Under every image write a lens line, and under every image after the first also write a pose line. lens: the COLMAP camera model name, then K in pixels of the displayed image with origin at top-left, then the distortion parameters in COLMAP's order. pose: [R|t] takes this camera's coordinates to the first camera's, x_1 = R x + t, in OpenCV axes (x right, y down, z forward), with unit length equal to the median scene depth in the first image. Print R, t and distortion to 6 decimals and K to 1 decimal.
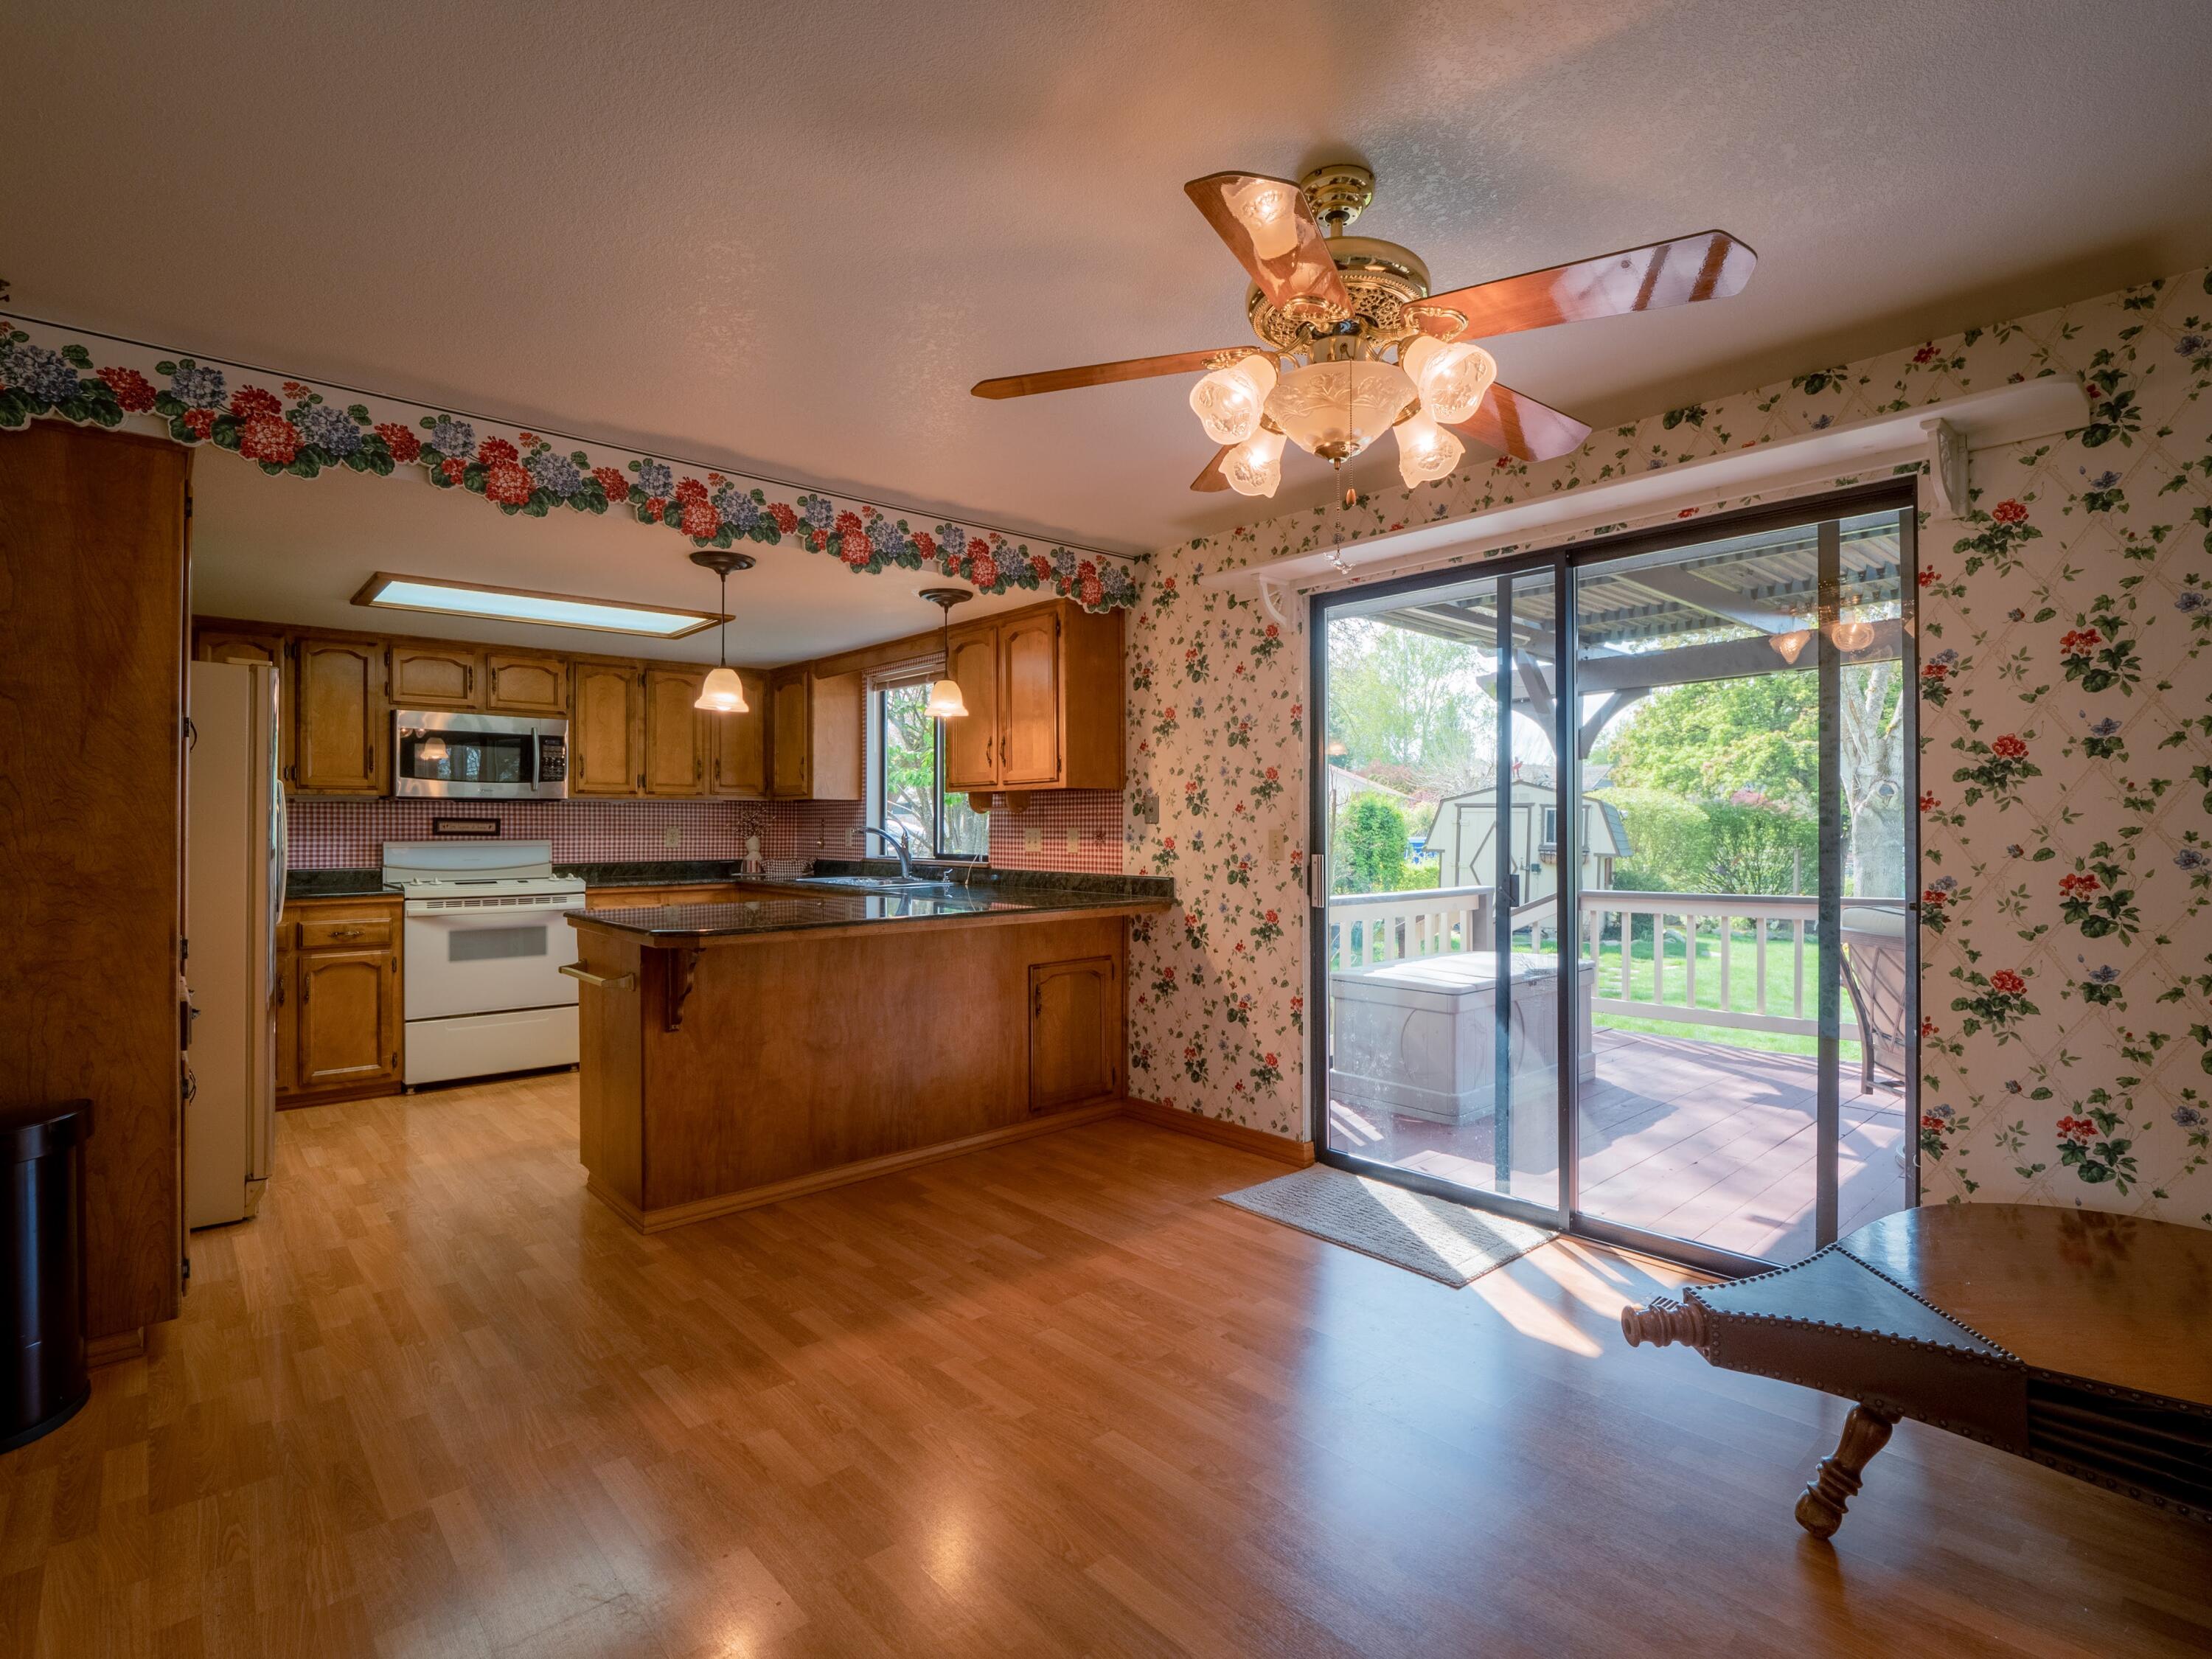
lens RADIAL K [[1082.8, 0, 1093.7], [0, 1082.8, 823.3], [0, 0, 1]] dist [-0.013842, -0.004080]
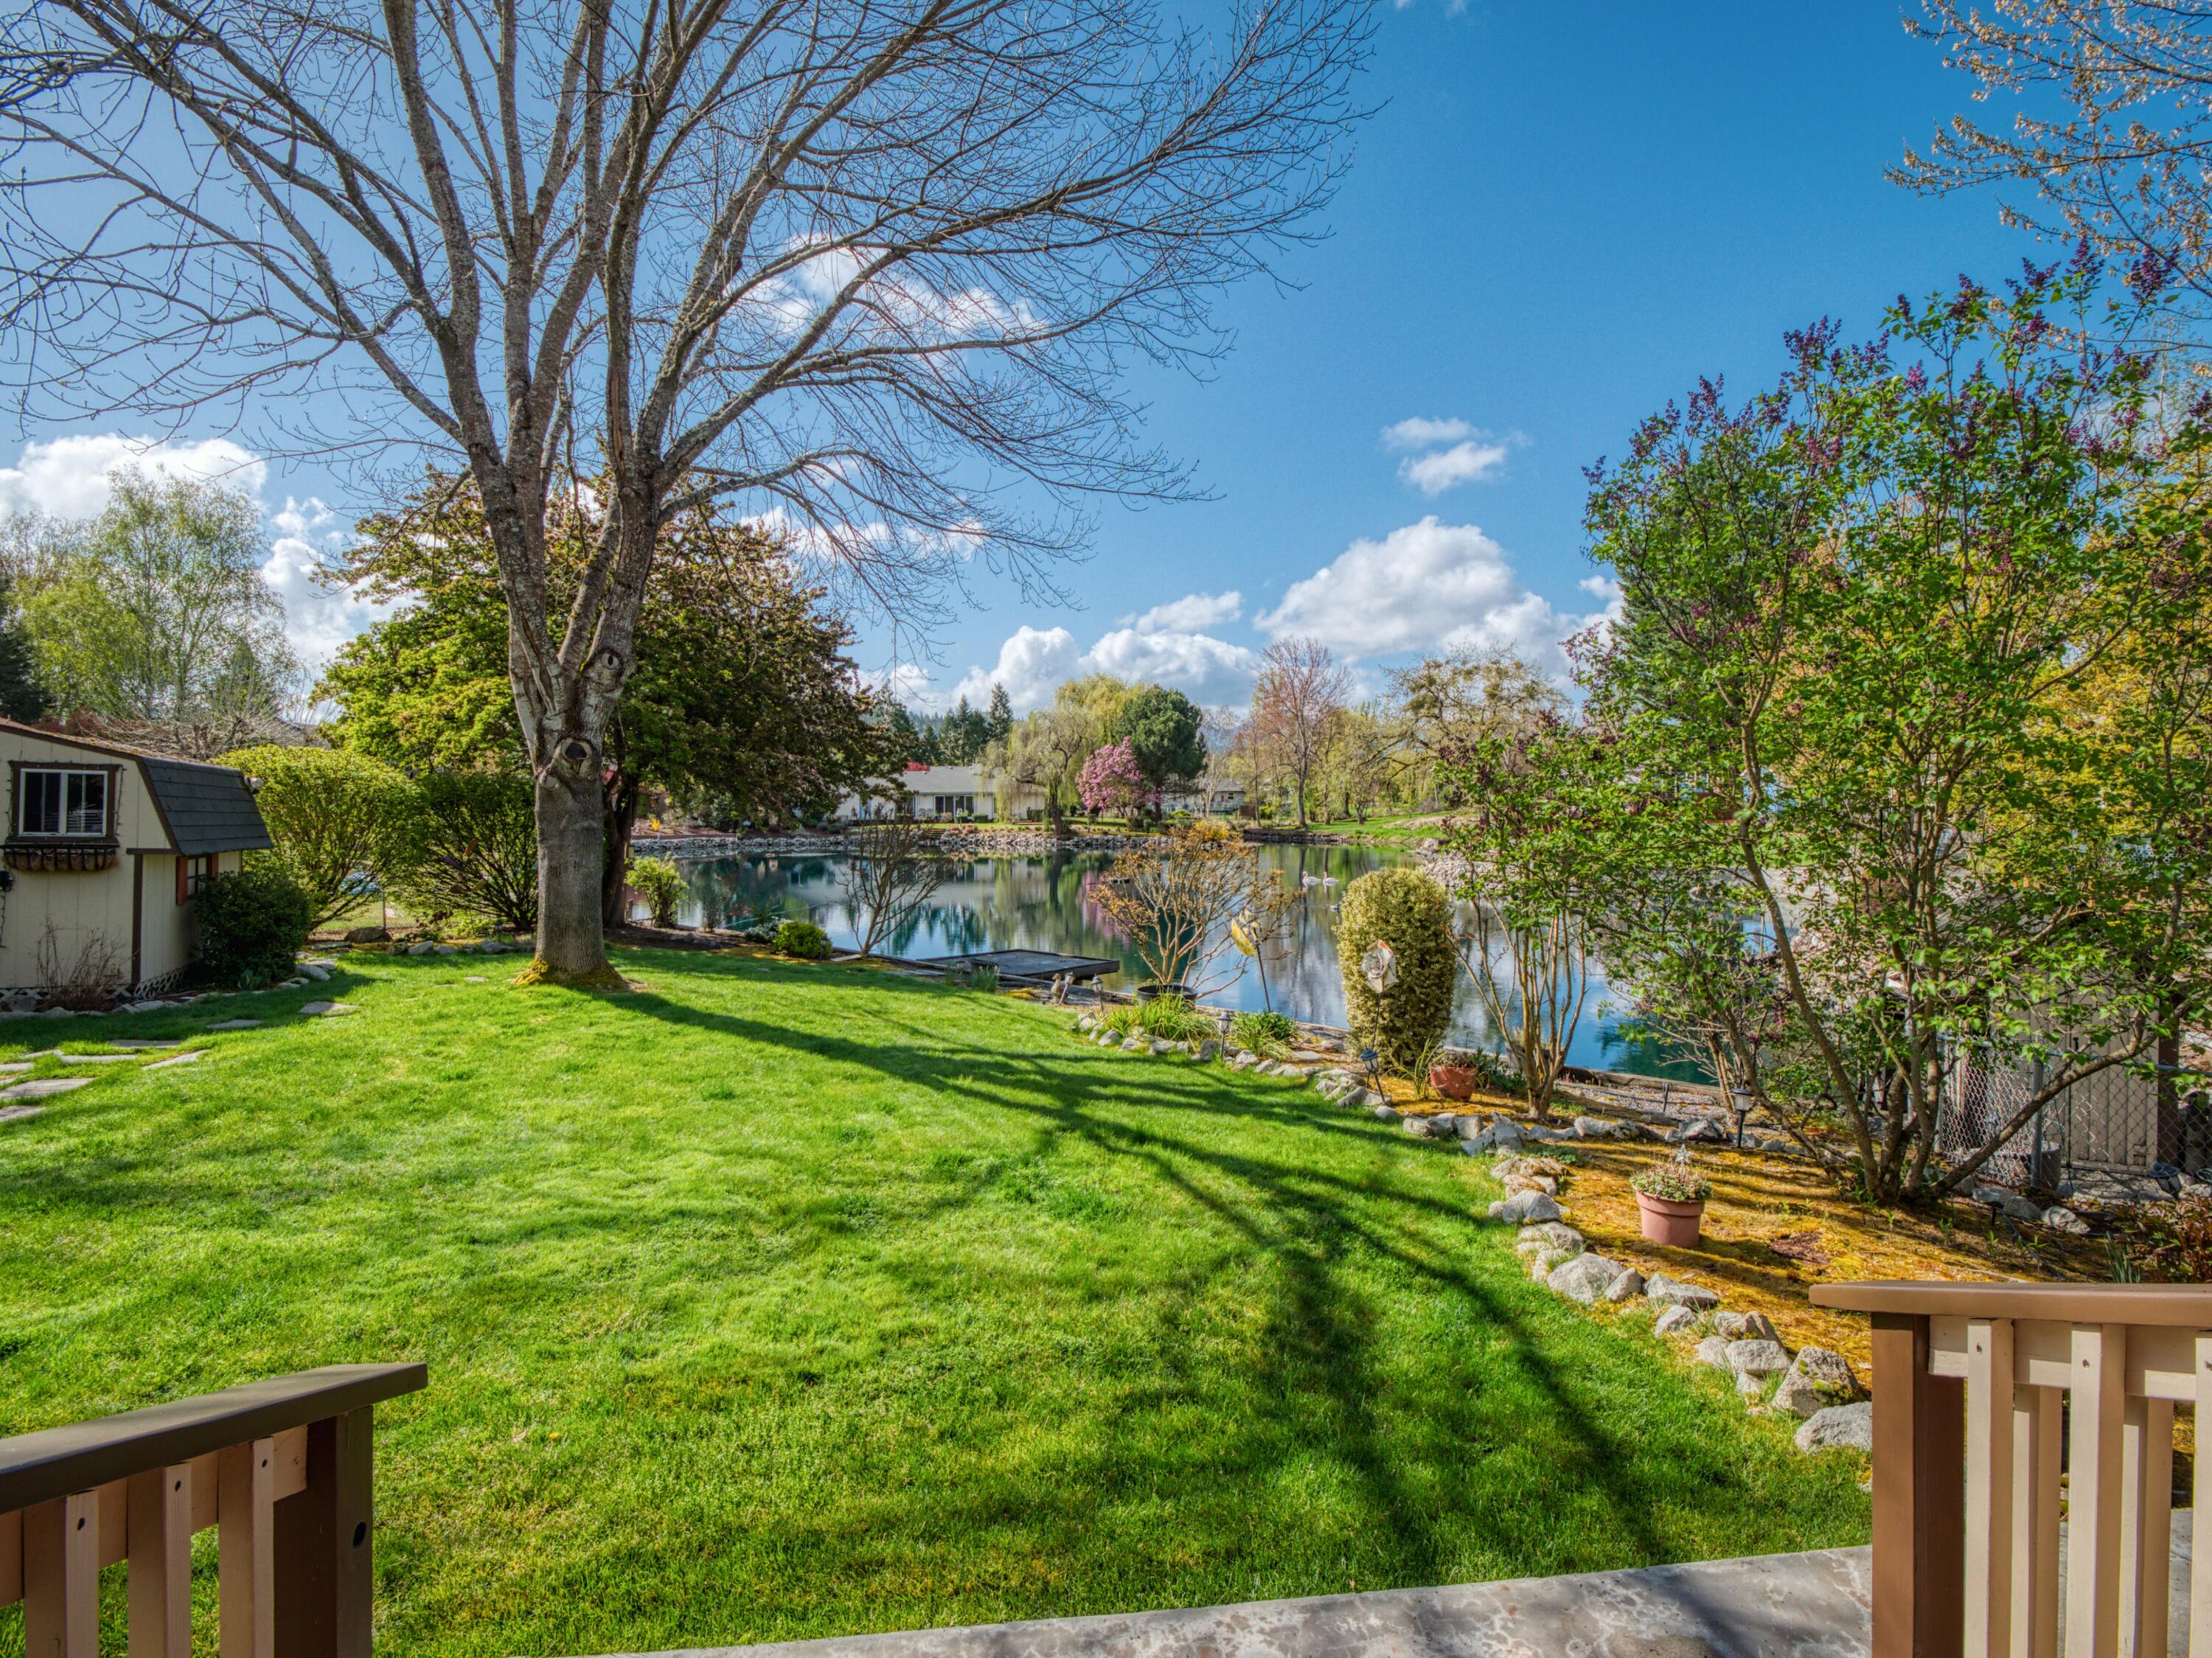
lens RADIAL K [[1082.7, 0, 1074.3], [0, 1082.7, 812.1], [0, 0, 1]] dist [-0.013842, -0.004080]
pose [[0.601046, -0.009147, 0.799162, 1.284170], [0.000716, 0.999940, 0.010907, 0.009536], [-0.799214, -0.005984, 0.601017, 1.049700]]
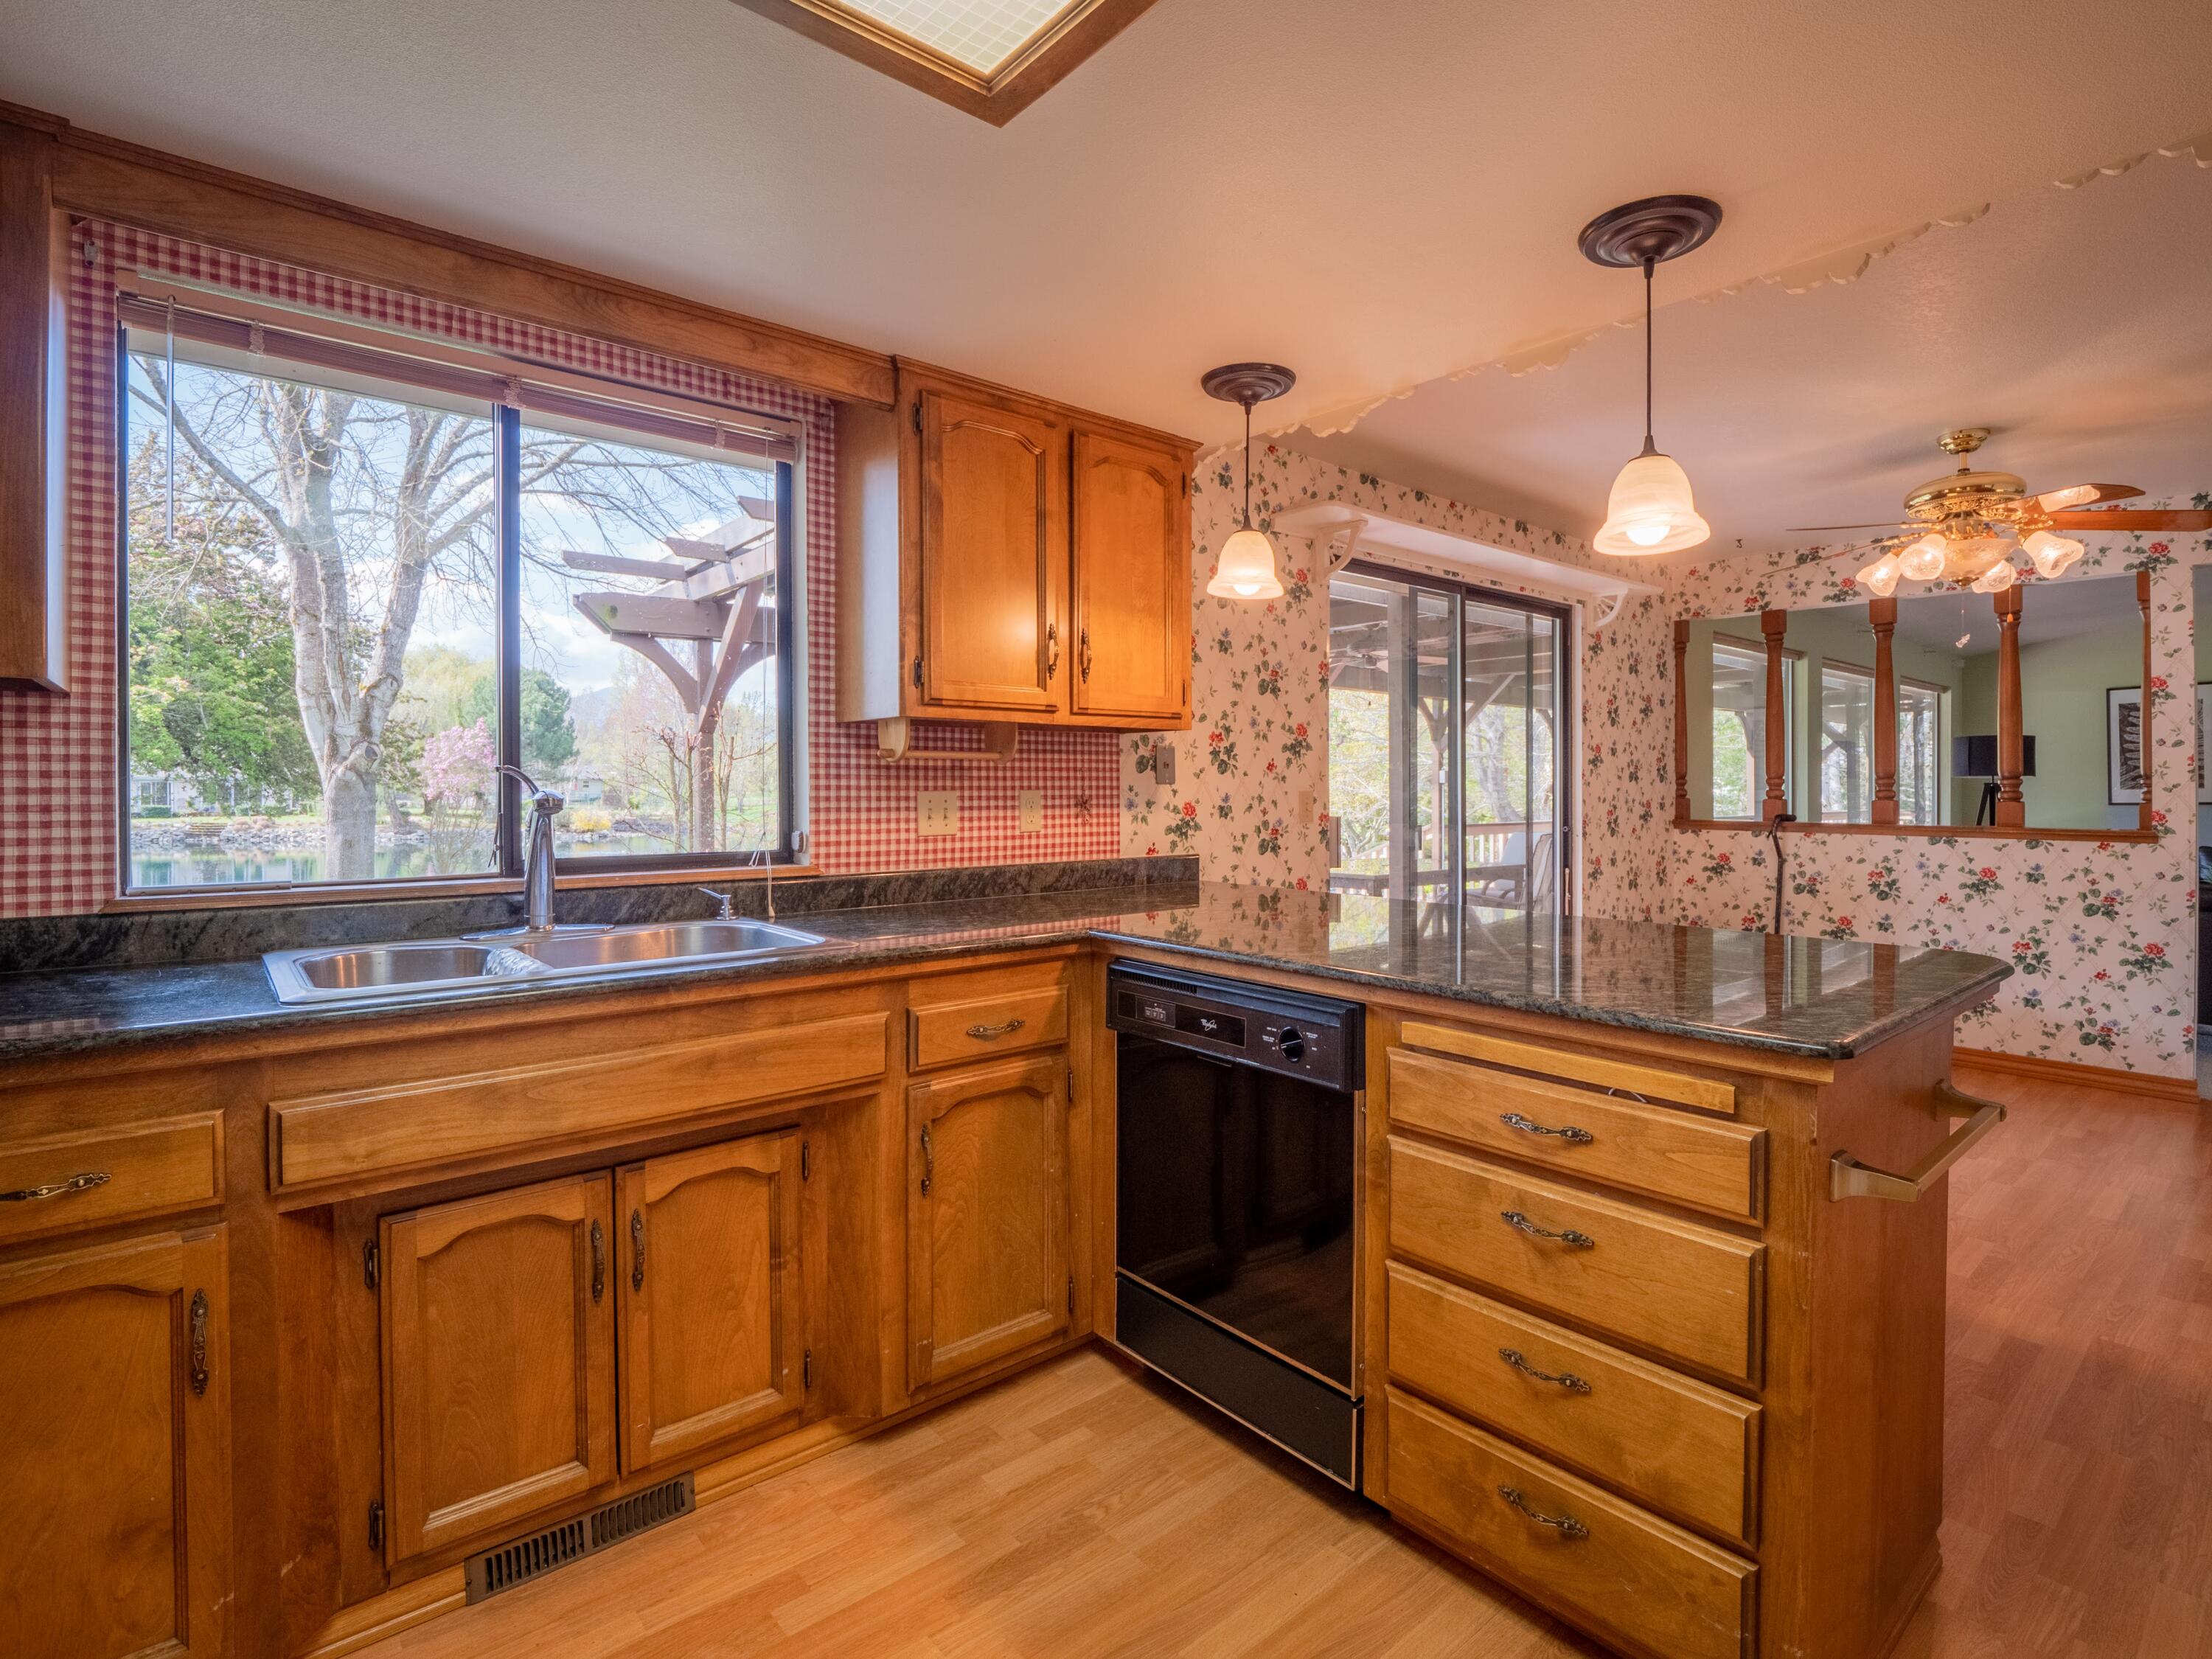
lens RADIAL K [[1082.8, 0, 1150.3], [0, 1082.8, 791.5], [0, 0, 1]] dist [-0.013842, -0.004080]
pose [[0.003279, -0.002738, 0.999991, -0.742692], [-0.000465, 0.999996, 0.002740, 0.003669], [-0.999995, -0.000474, 0.003278, 1.100924]]
